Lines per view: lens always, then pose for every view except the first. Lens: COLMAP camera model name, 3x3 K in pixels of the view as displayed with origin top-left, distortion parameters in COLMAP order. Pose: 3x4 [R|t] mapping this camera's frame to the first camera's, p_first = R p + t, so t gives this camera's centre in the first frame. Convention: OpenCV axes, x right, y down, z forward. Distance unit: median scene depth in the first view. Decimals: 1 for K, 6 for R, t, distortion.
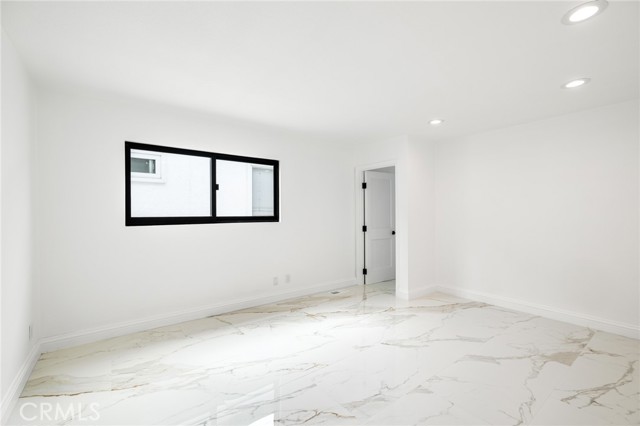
lens RADIAL K [[263.9, 0, 325.4], [0, 263.9, 213.8], [0, 0, 1]] dist [0.000793, 0.000149]
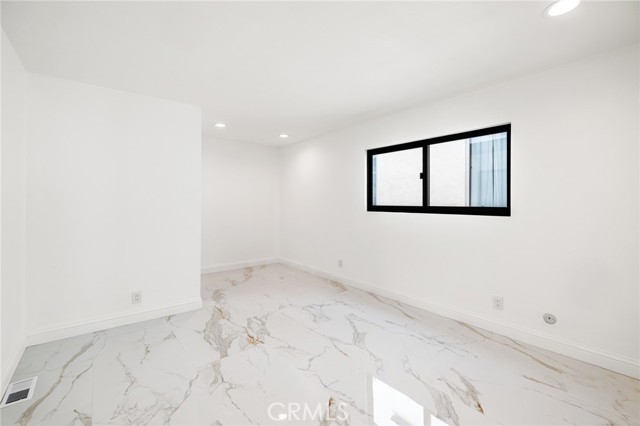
lens RADIAL K [[263.9, 0, 325.4], [0, 263.9, 213.8], [0, 0, 1]] dist [0.000793, 0.000149]
pose [[0.067034, 0.044607, -0.996753, 0.585084], [-0.009820, 0.998981, 0.044046, 0.000120], [0.997702, 0.006835, 0.067404, 0.640539]]
